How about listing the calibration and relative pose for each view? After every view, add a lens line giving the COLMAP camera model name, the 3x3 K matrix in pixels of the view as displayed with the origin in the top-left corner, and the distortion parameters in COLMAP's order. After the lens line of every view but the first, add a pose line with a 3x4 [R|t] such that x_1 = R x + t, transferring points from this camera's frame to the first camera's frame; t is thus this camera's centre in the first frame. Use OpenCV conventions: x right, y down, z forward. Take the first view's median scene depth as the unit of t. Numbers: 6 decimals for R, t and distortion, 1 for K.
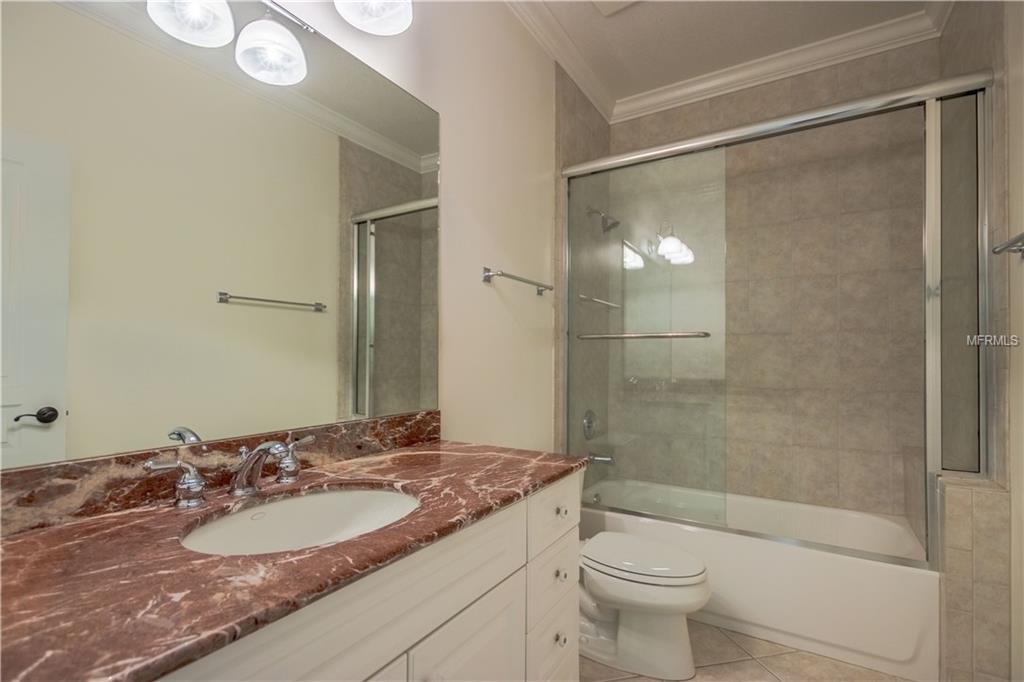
lens RADIAL K [[473.9, 0, 496.0], [0, 473.9, 356.9], [0, 0, 1]] dist [-0.000061, -0.001563]
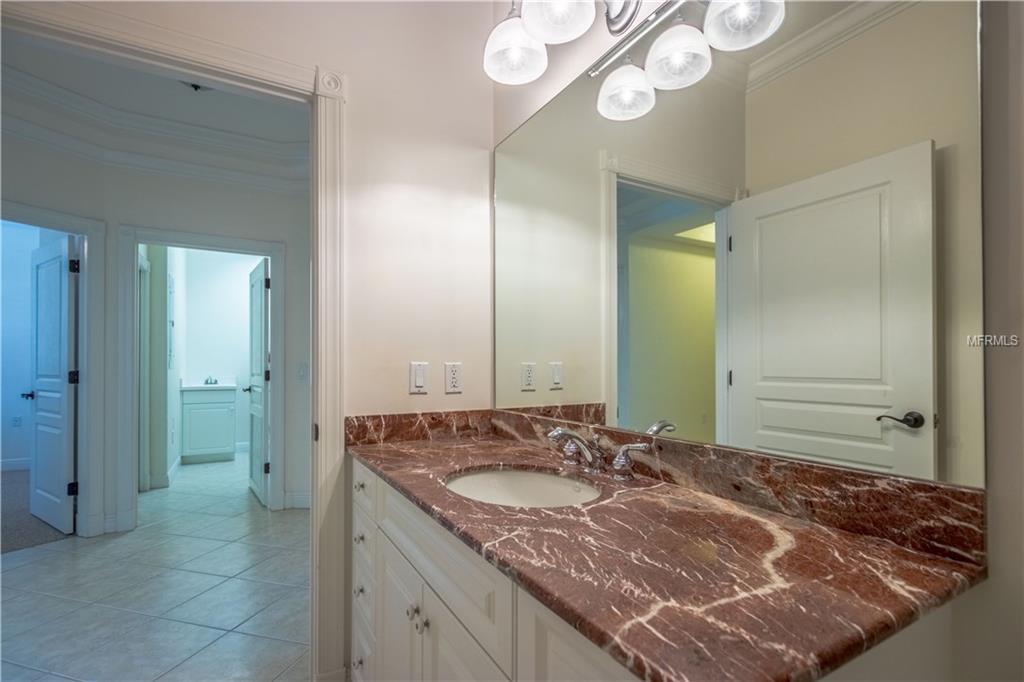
lens RADIAL K [[473.9, 0, 509.5], [0, 473.9, 339.1], [0, 0, 1]] dist [-0.000061, -0.001563]
pose [[-0.453583, -0.046877, -0.889980, 0.596444], [0.002768, 0.998537, -0.054006, 0.004430], [0.891210, -0.026959, -0.452790, 1.178976]]
